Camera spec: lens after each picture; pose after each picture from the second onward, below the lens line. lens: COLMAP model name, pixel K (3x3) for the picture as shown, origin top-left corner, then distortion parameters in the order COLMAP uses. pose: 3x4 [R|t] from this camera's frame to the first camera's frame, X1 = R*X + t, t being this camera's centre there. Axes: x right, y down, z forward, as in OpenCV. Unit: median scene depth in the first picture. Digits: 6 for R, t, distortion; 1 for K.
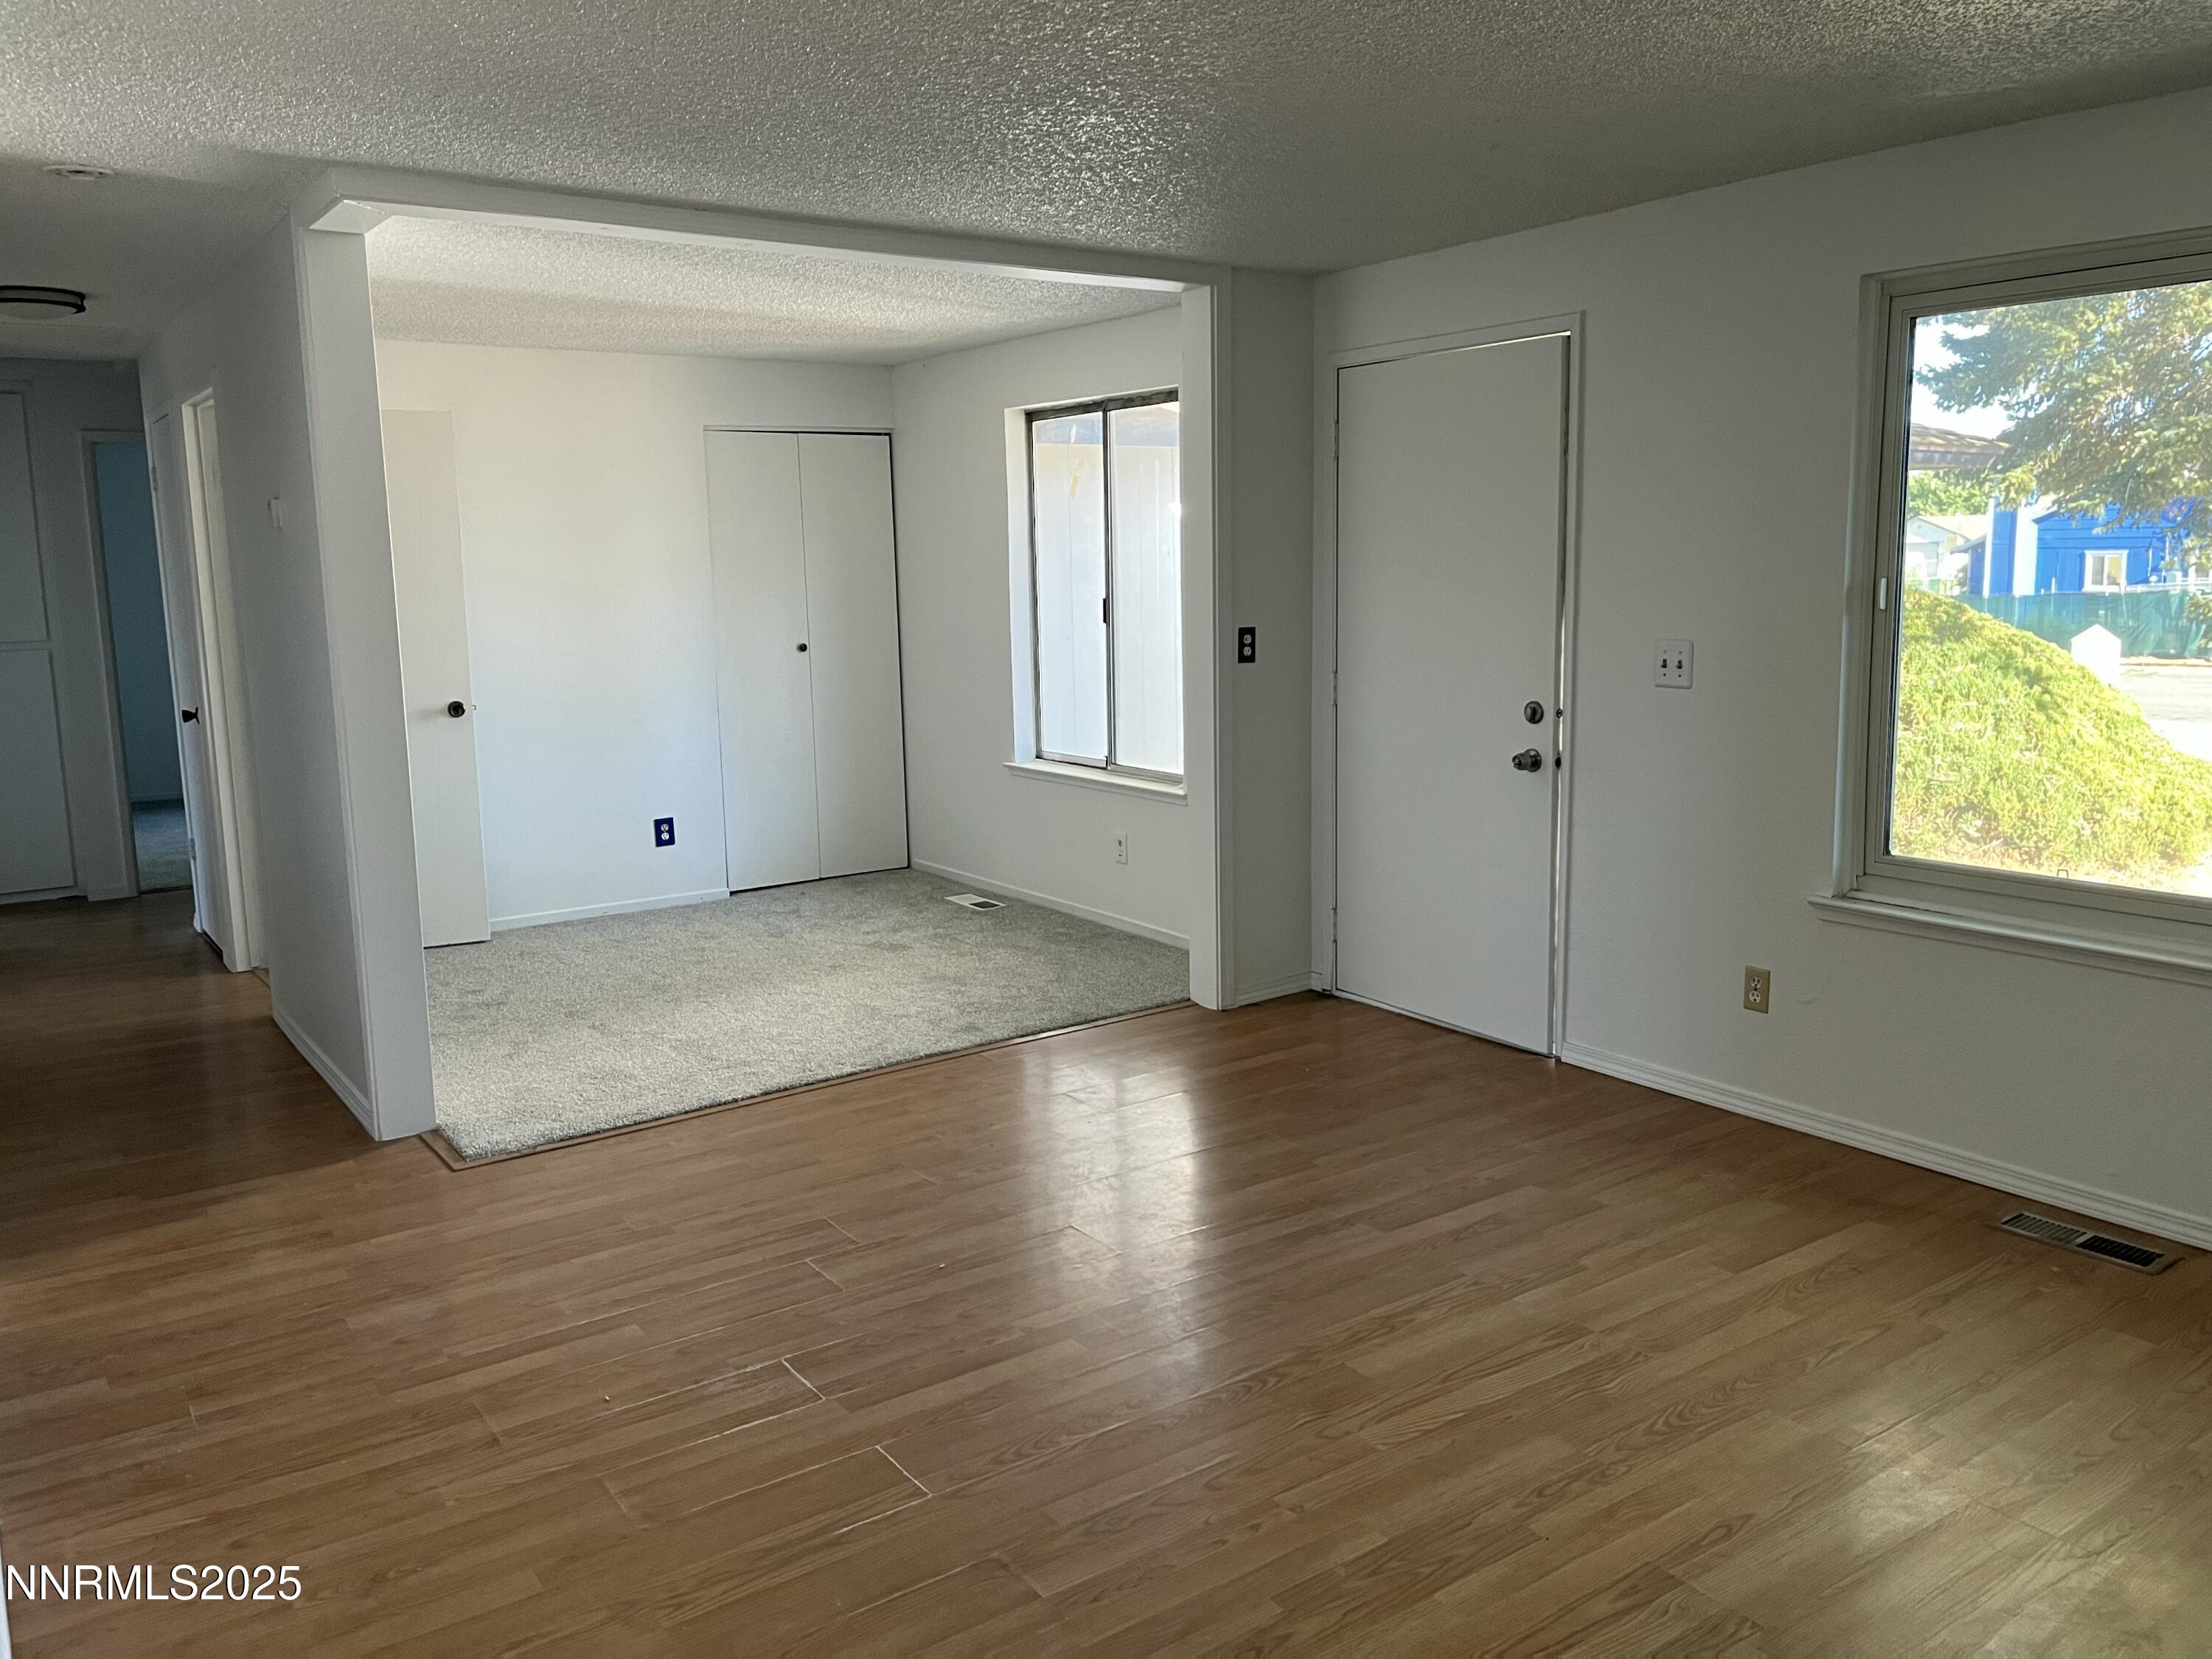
lens RADIAL K [[1670.5, 0, 1102.5], [0, 1670.5, 822.4], [0, 0, 1]] dist [0.045845, -0.037524]
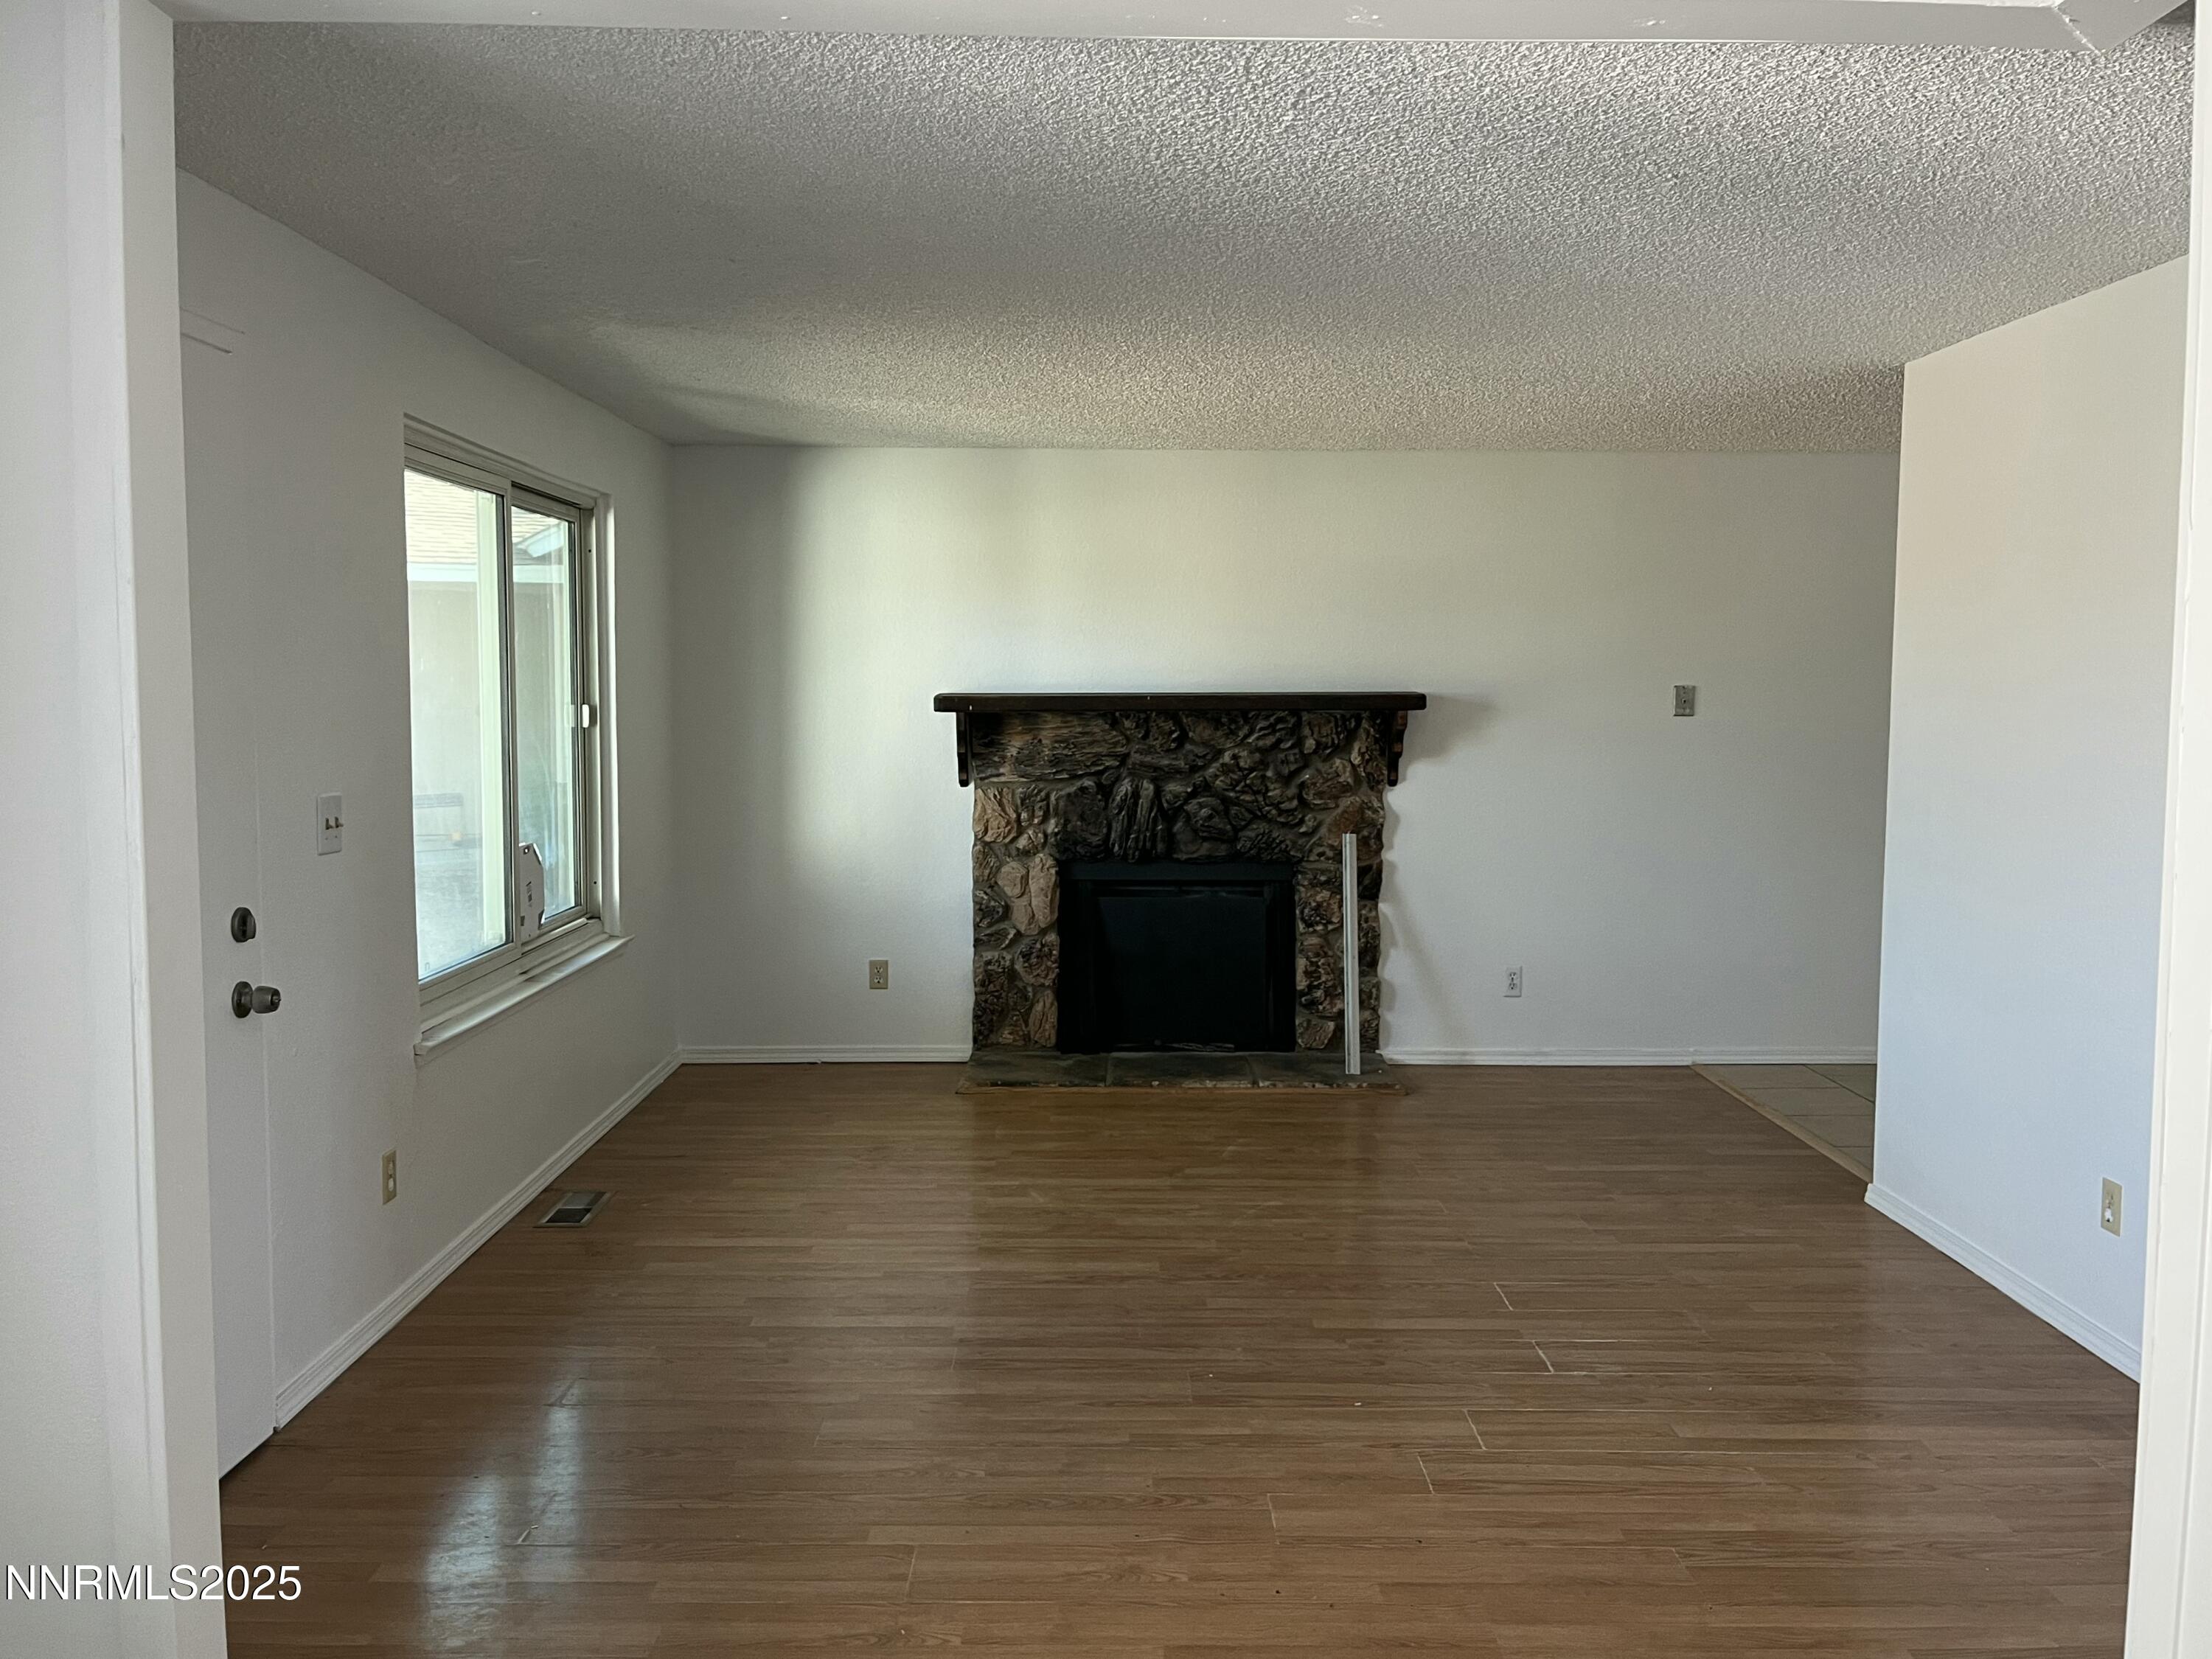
lens RADIAL K [[1777.9, 0, 1135.7], [0, 1777.9, 829.5], [0, 0, 1]] dist [0.043276, -0.027109]
pose [[-0.830624, -0.029699, 0.556041, -0.411142], [0.098457, 0.975010, 0.199153, -0.205429], [-0.548060, 0.220167, -0.806943, 1.363311]]
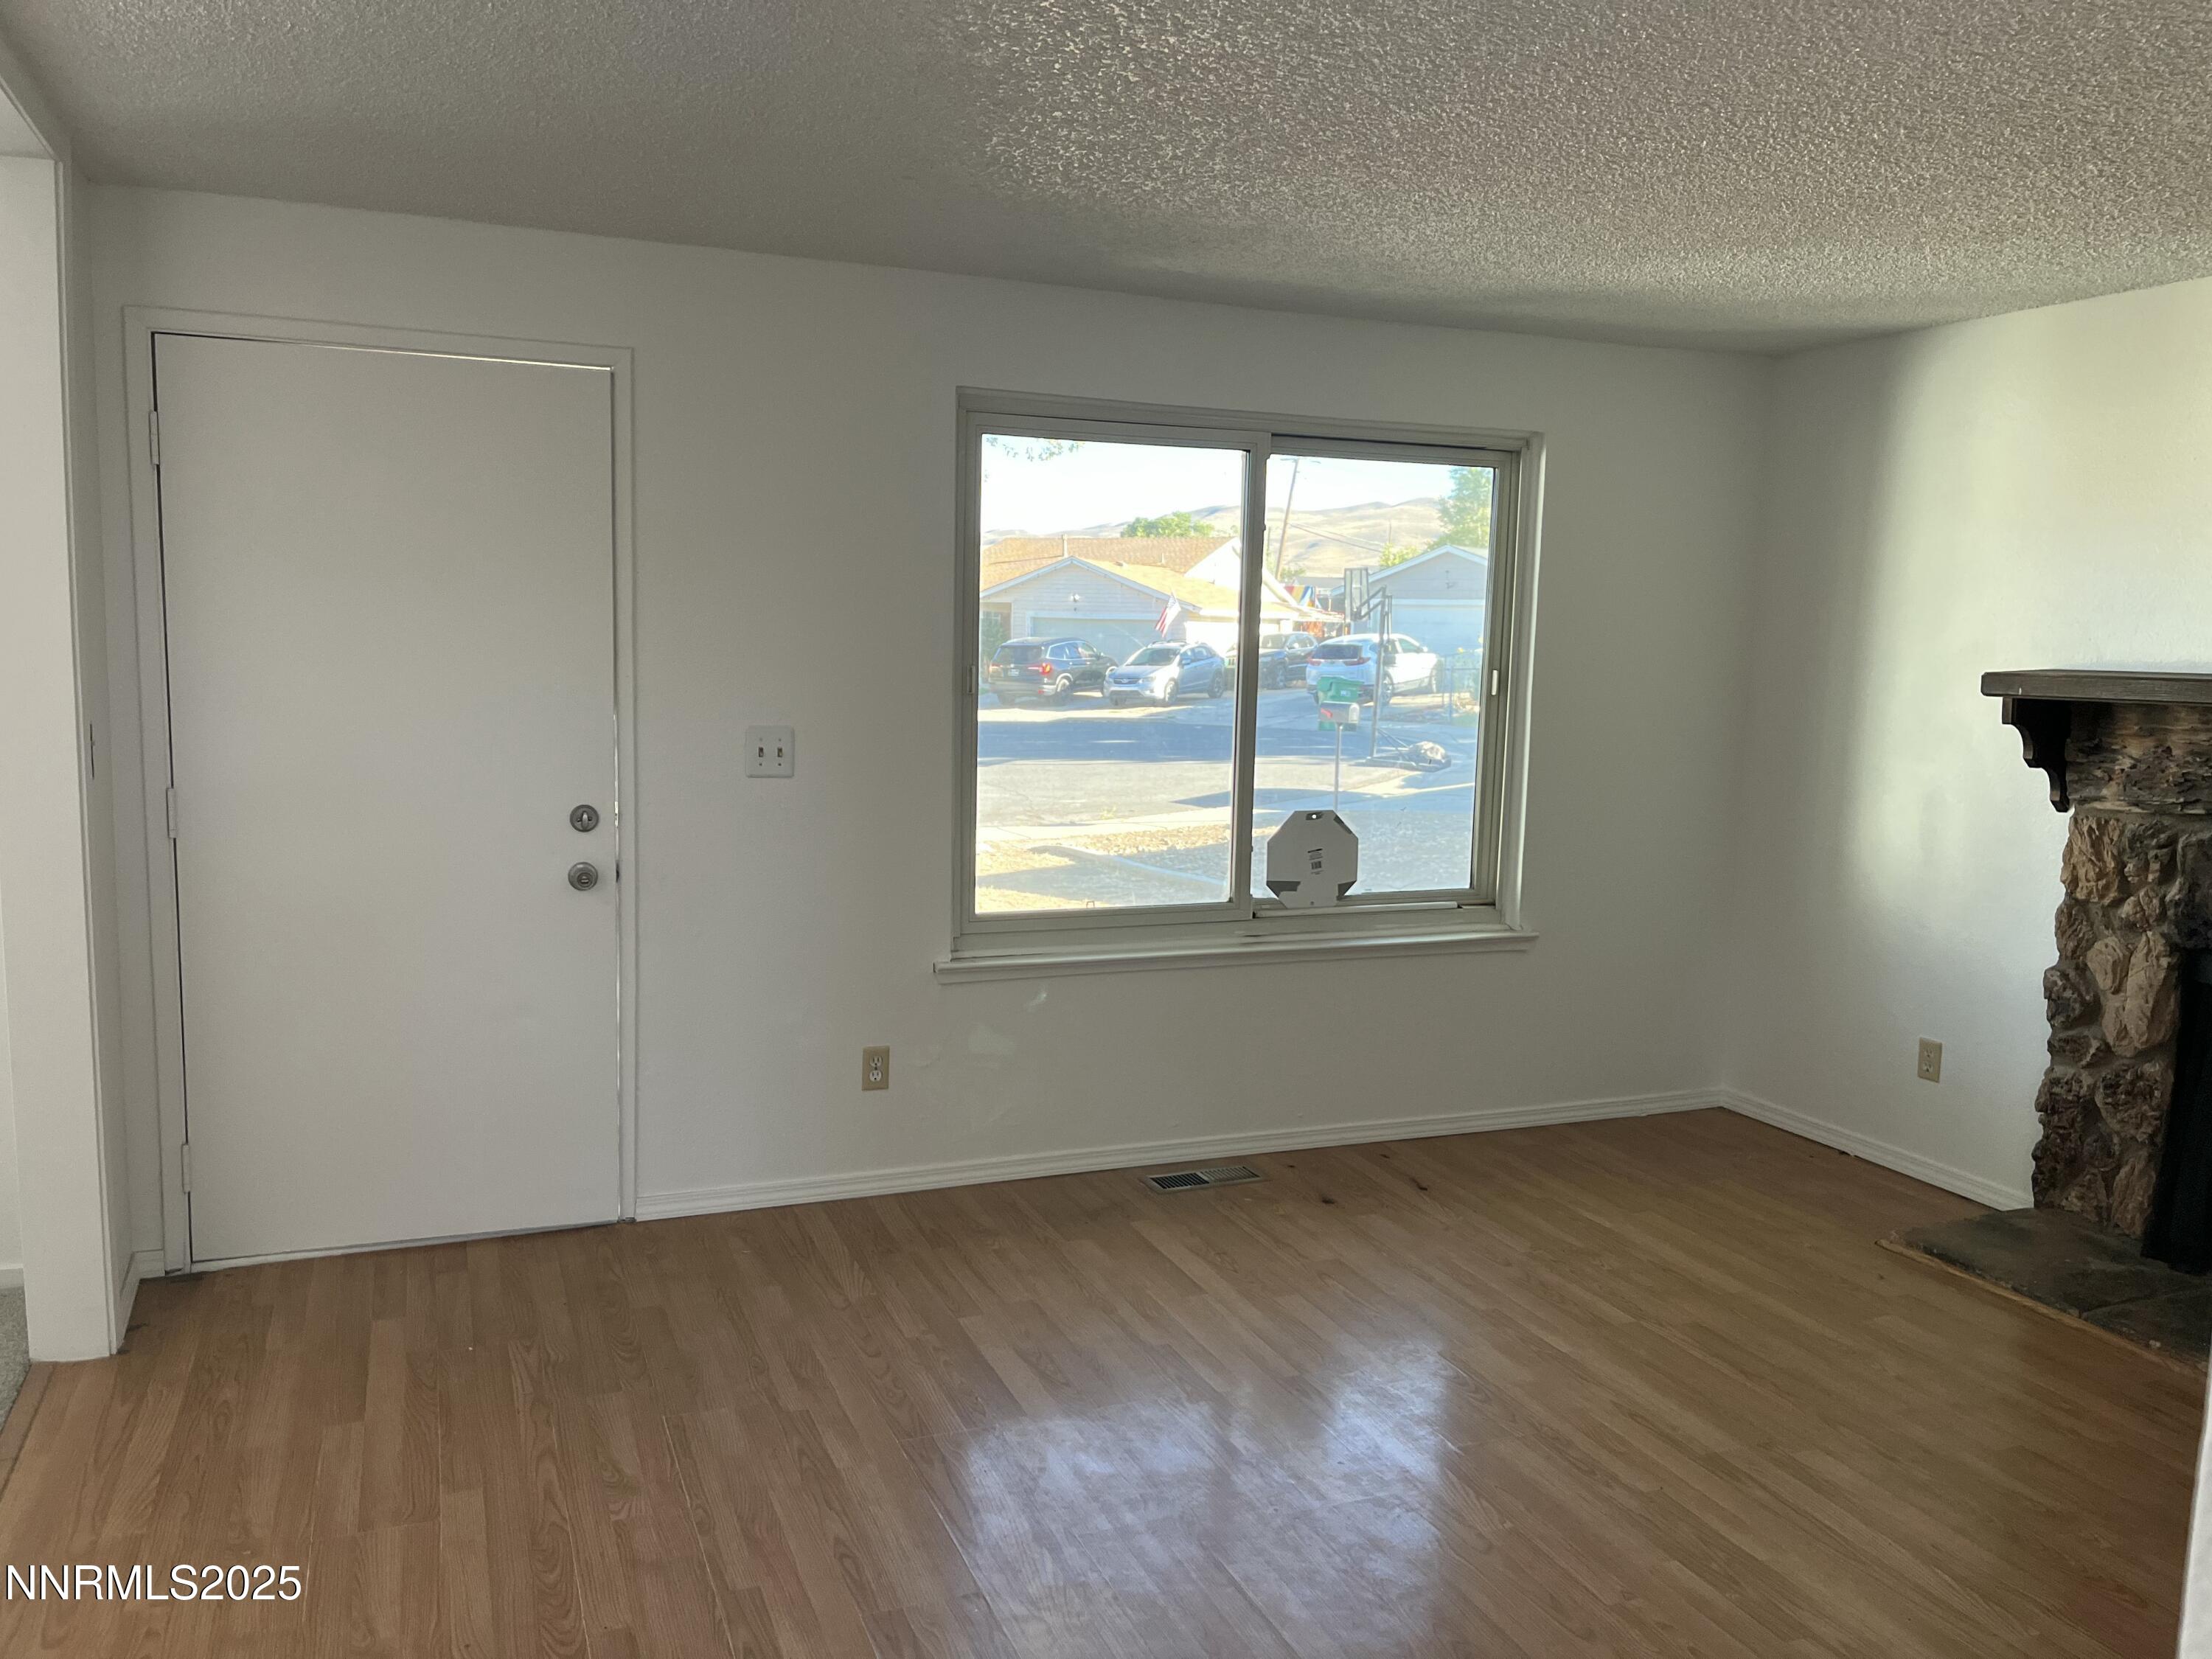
lens RADIAL K [[1670.5, 0, 1089.9], [0, 1670.5, 841.3], [0, 0, 1]] dist [0.045845, -0.037524]
pose [[0.226485, -0.096879, 0.969185, -0.490055], [0.126937, 0.989491, 0.069246, -0.080284], [-0.965708, 0.107343, 0.236403, 0.565981]]
